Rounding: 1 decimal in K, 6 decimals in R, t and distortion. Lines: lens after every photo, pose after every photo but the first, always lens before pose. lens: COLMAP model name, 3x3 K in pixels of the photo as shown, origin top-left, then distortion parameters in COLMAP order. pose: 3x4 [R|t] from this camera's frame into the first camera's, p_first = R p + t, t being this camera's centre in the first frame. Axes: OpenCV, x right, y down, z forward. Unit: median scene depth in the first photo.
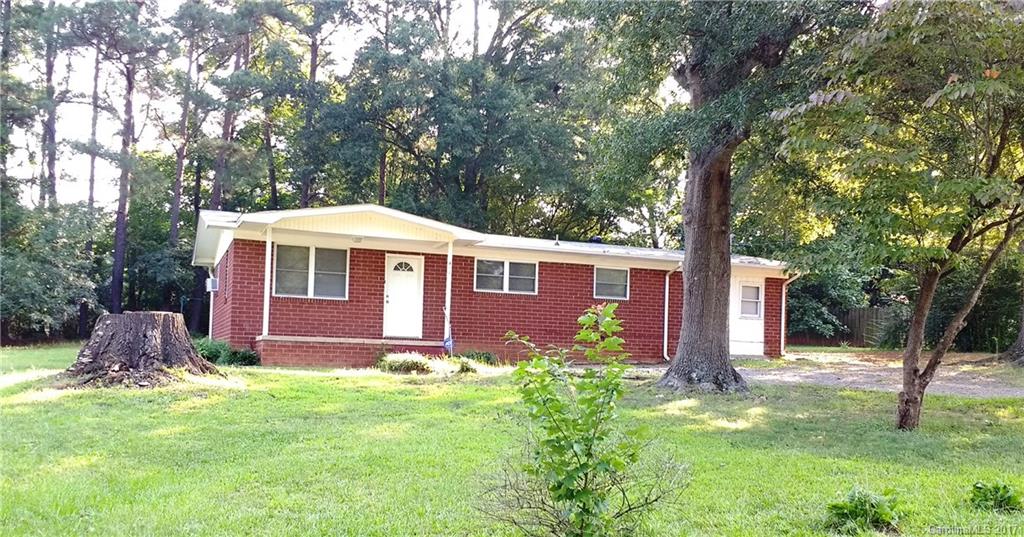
lens RADIAL K [[928.6, 0, 511.9], [0, 928.6, 270.7], [0, 0, 1]] dist [0.007879, 0.000860]
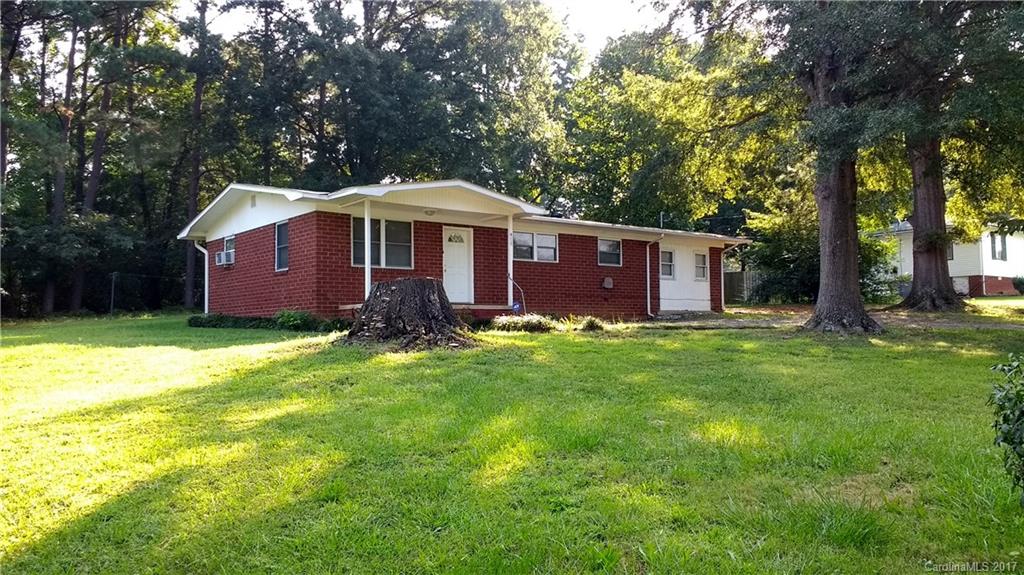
lens RADIAL K [[818.4, 0, 511.9], [0, 818.4, 276.4], [0, 0, 1]] dist [0.100737, -0.174204]
pose [[0.945030, -0.017813, 0.326497, -0.372439], [0.007088, 0.999396, 0.034010, 0.008274], [-0.326906, -0.029827, 0.944586, 0.071820]]
